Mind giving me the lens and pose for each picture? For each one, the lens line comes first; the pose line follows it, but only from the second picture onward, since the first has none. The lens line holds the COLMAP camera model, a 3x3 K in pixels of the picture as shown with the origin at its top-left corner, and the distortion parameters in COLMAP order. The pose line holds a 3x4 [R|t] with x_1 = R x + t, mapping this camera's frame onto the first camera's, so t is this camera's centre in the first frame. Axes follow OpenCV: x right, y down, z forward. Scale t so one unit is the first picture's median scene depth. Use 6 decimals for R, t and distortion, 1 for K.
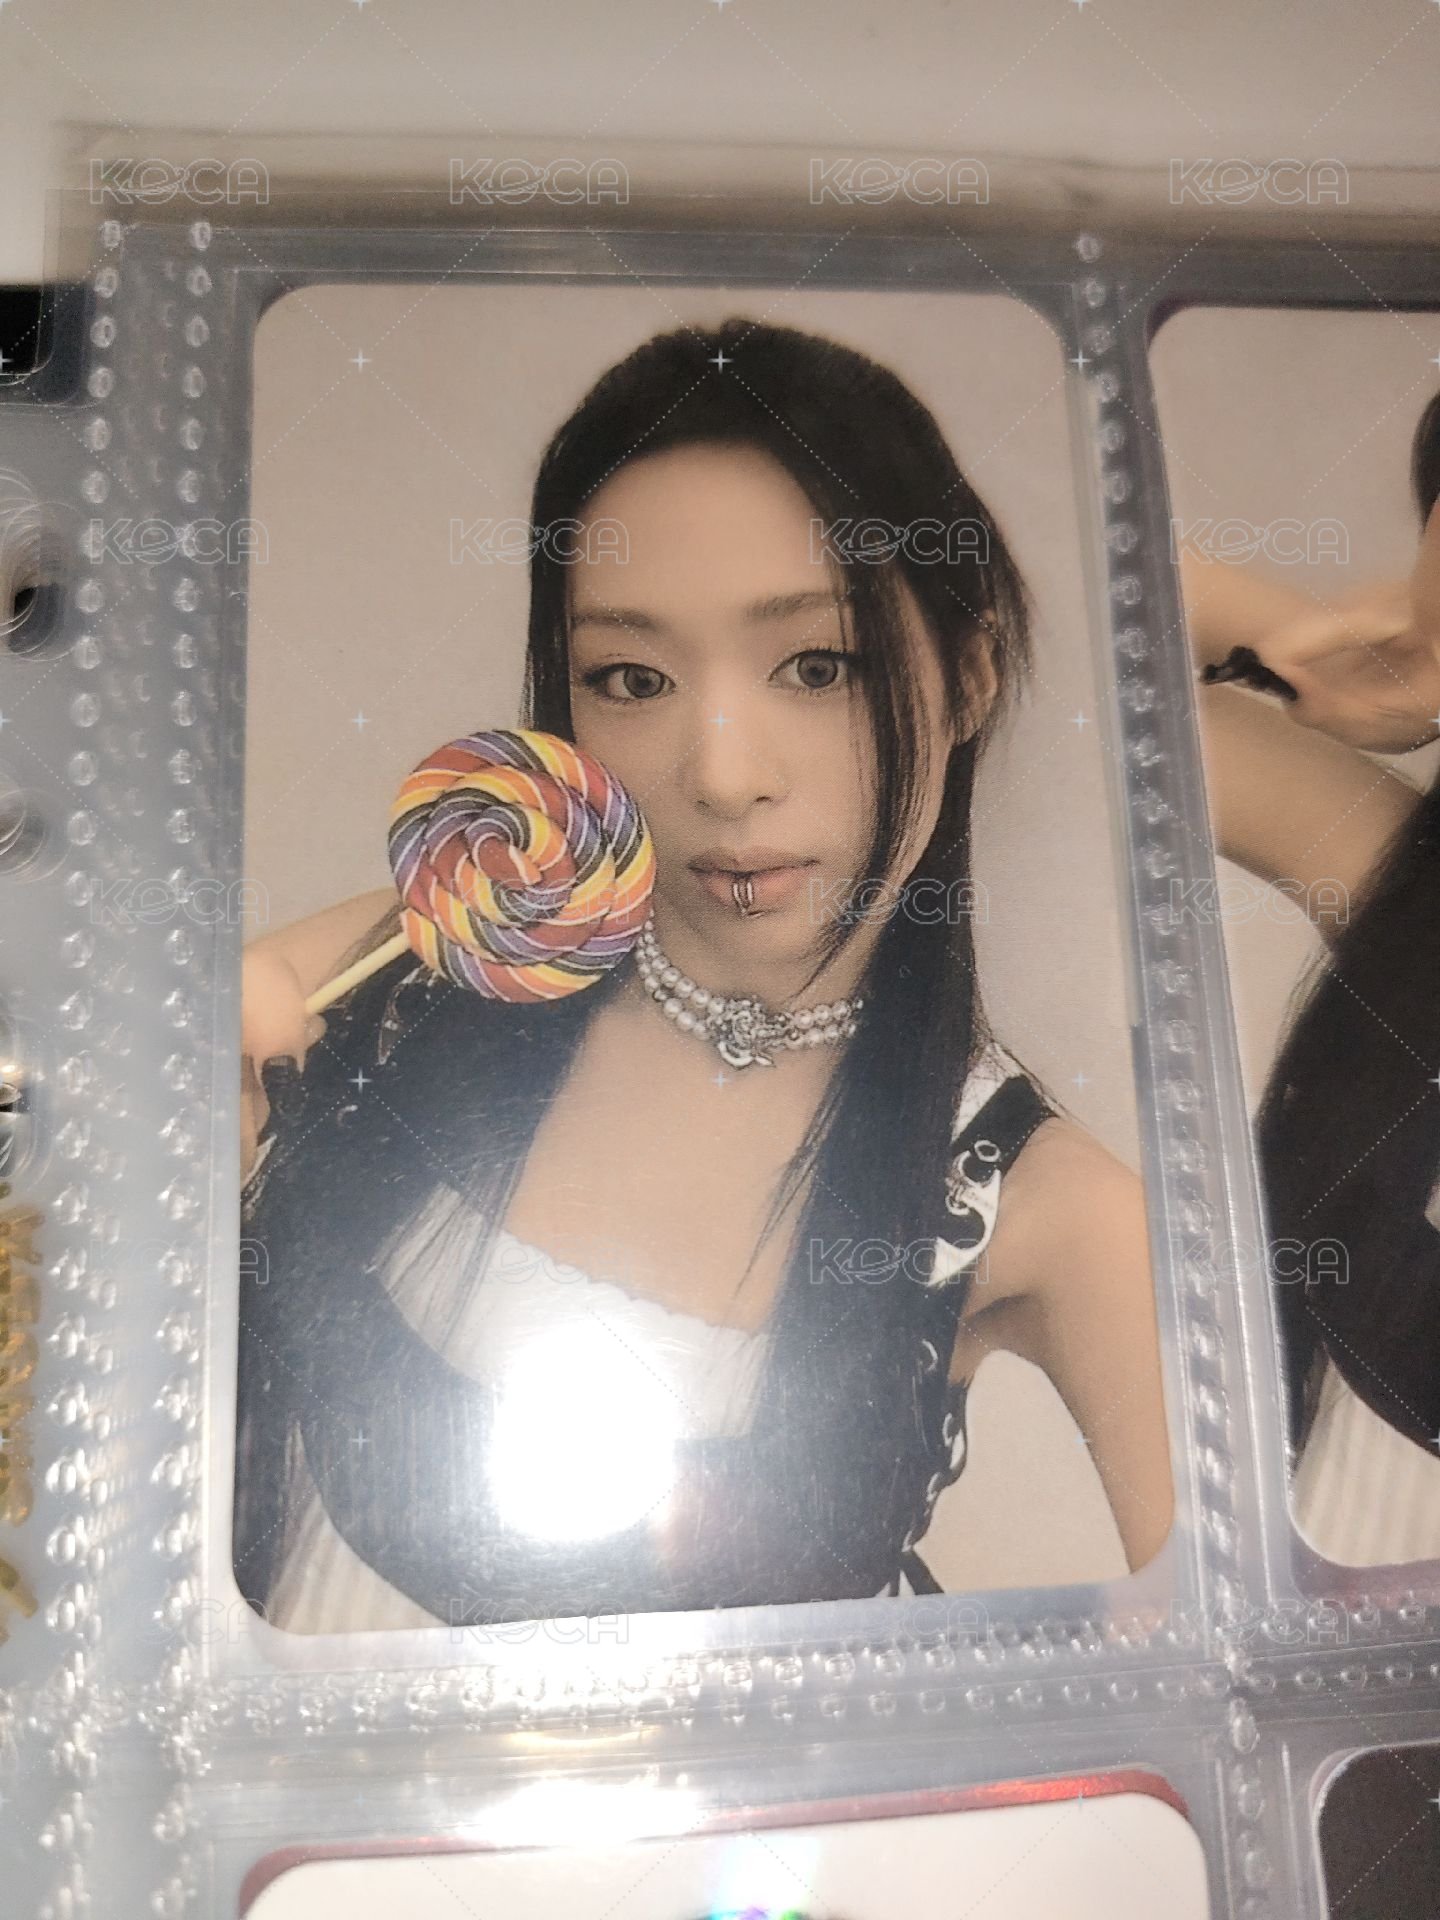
lens RADIAL K [[1297.0, 0, 720.0], [0, 1297.0, 960.0], [0, 0, 1]] dist [0.003931, 0.001321]
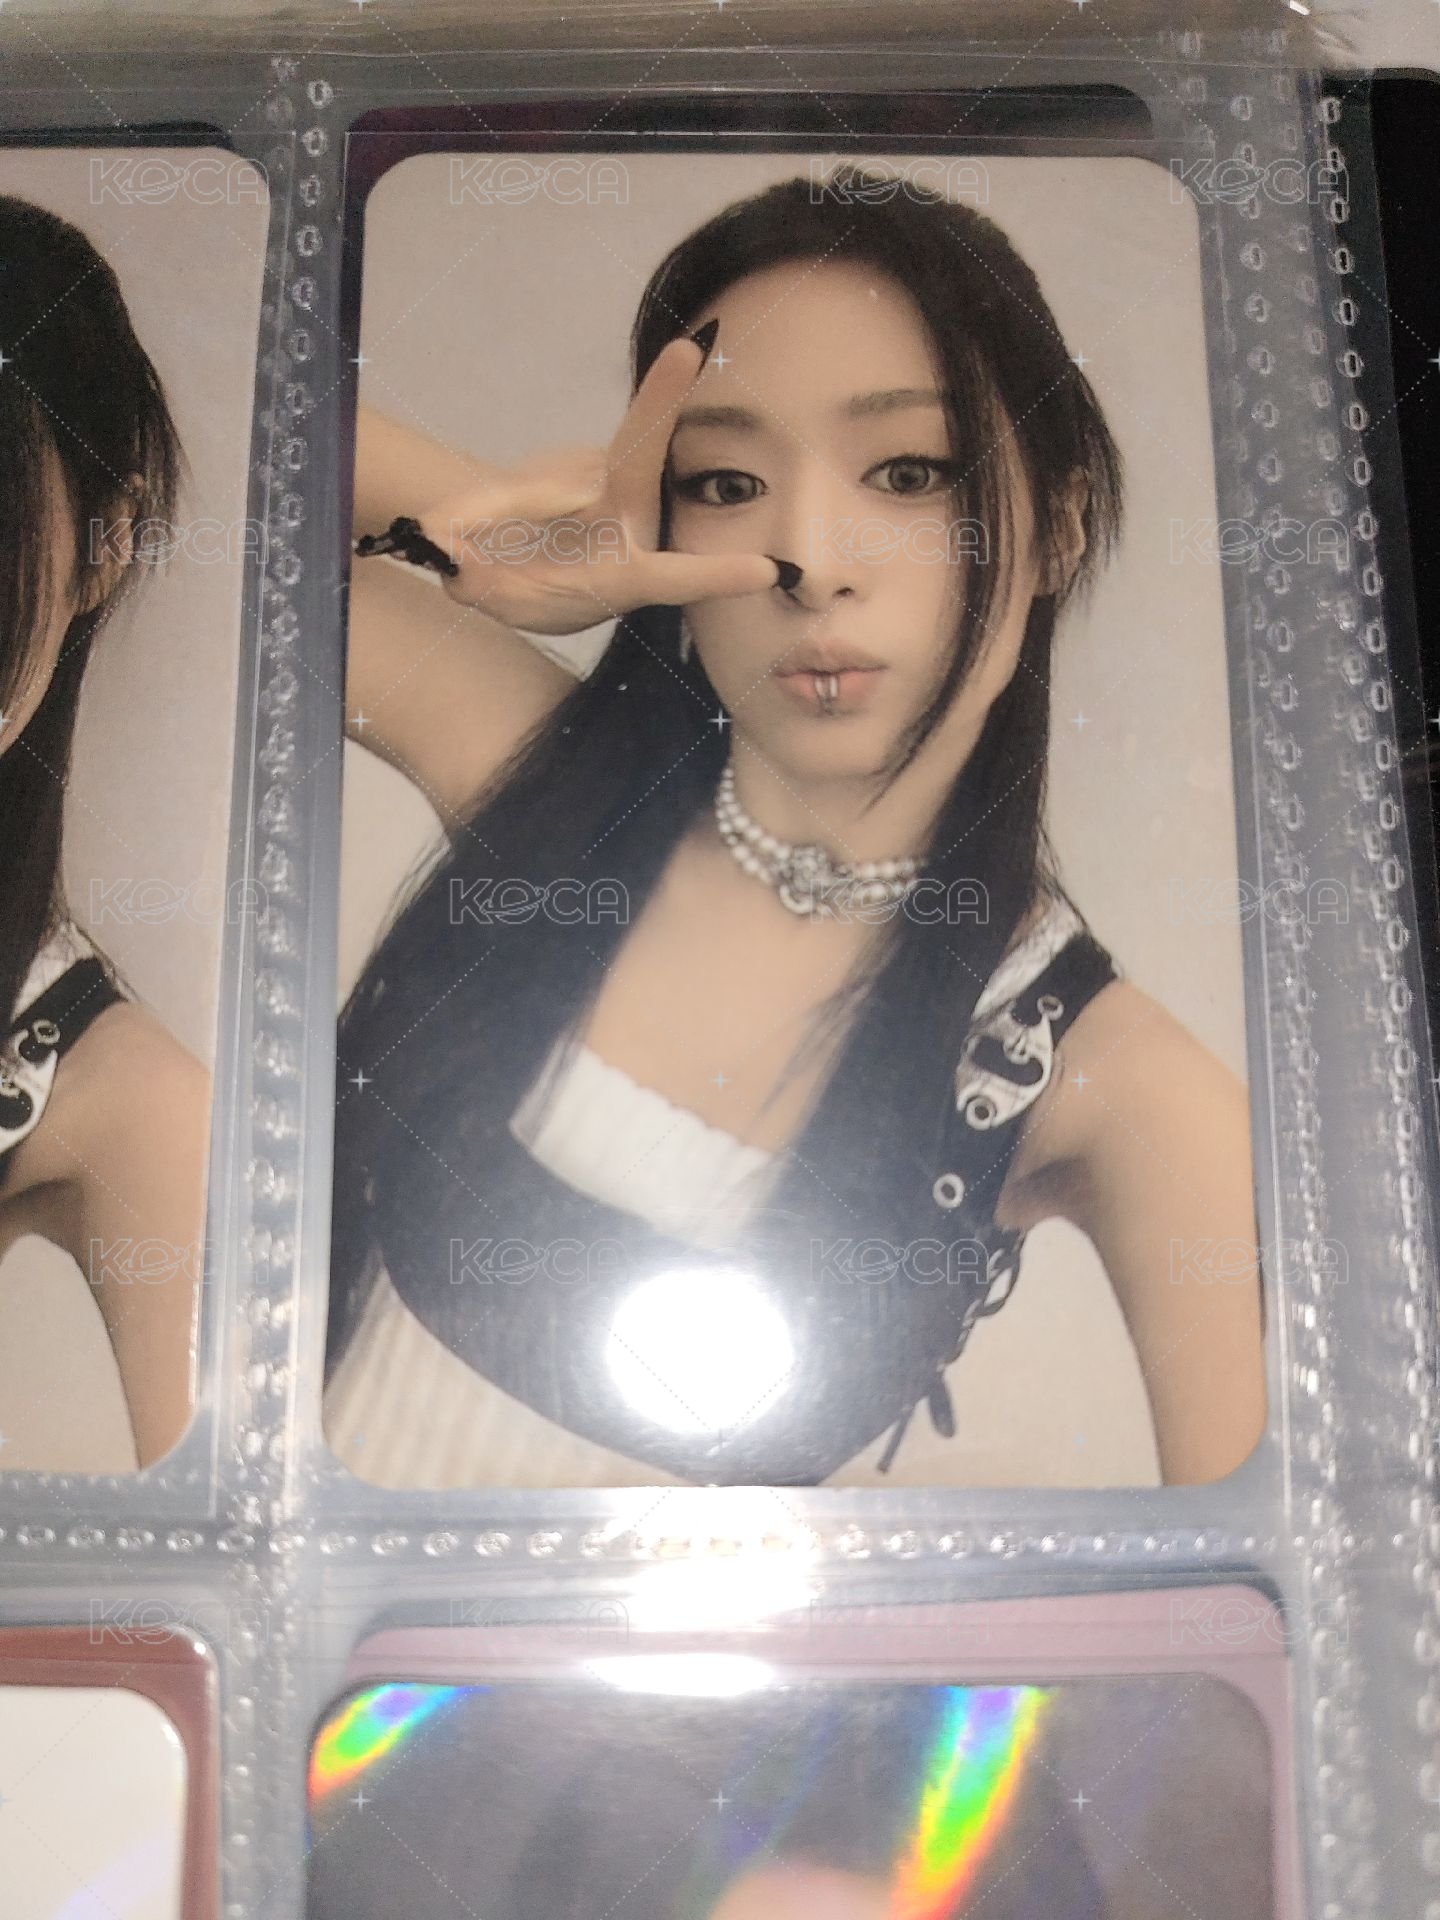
lens RADIAL K [[1266.4, 0, 718.9], [0, 1266.4, 845.6], [0, 0, 1]] dist [-0.002041, -0.001622]
pose [[0.993796, 0.045000, -0.101712, 0.757537], [-0.041694, 0.998538, 0.034404, -0.044889], [0.103111, -0.029950, 0.994219, 0.100481]]
